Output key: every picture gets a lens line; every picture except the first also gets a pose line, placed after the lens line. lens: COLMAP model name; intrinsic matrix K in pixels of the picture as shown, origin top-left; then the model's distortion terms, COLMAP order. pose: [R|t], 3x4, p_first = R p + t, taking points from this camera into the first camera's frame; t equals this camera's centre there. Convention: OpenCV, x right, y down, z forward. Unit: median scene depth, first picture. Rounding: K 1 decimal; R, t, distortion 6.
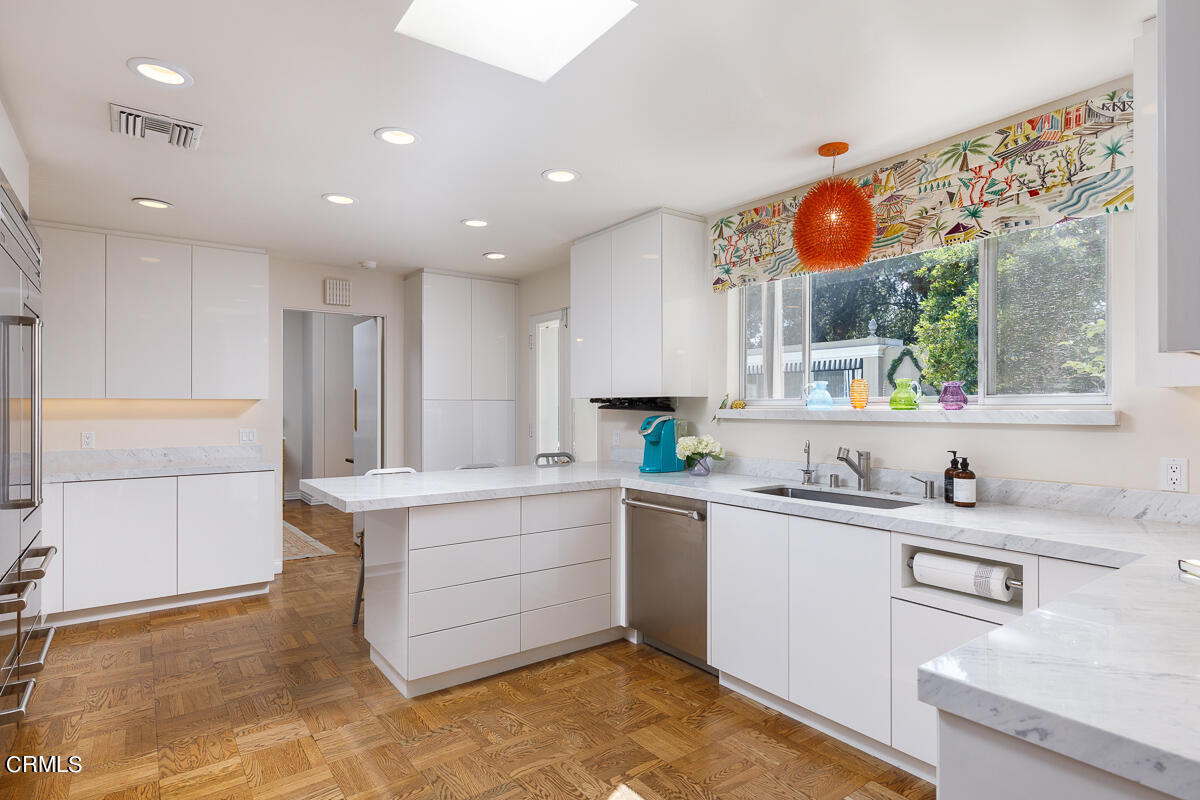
lens RADIAL K [[642.1, 0, 600.1], [0, 642.1, 401.8], [0, 0, 1]] dist [0.005465, -0.001502]
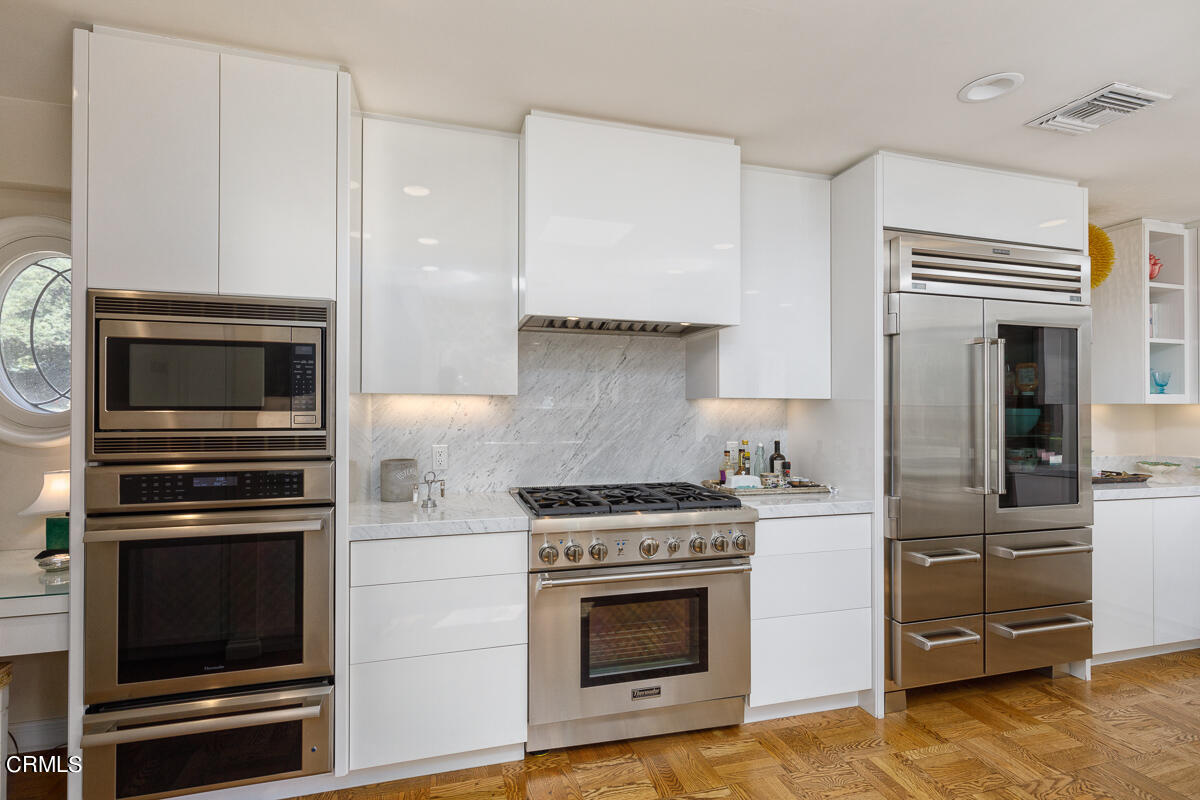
lens RADIAL K [[543.7, 0, 593.5], [0, 543.7, 403.8], [0, 0, 1]] dist [0.005930, -0.000411]
pose [[-0.357559, -0.014023, -0.933785, 0.318513], [-0.004062, 0.999901, -0.013460, 0.011422], [0.933882, -0.001019, -0.357580, 0.643504]]
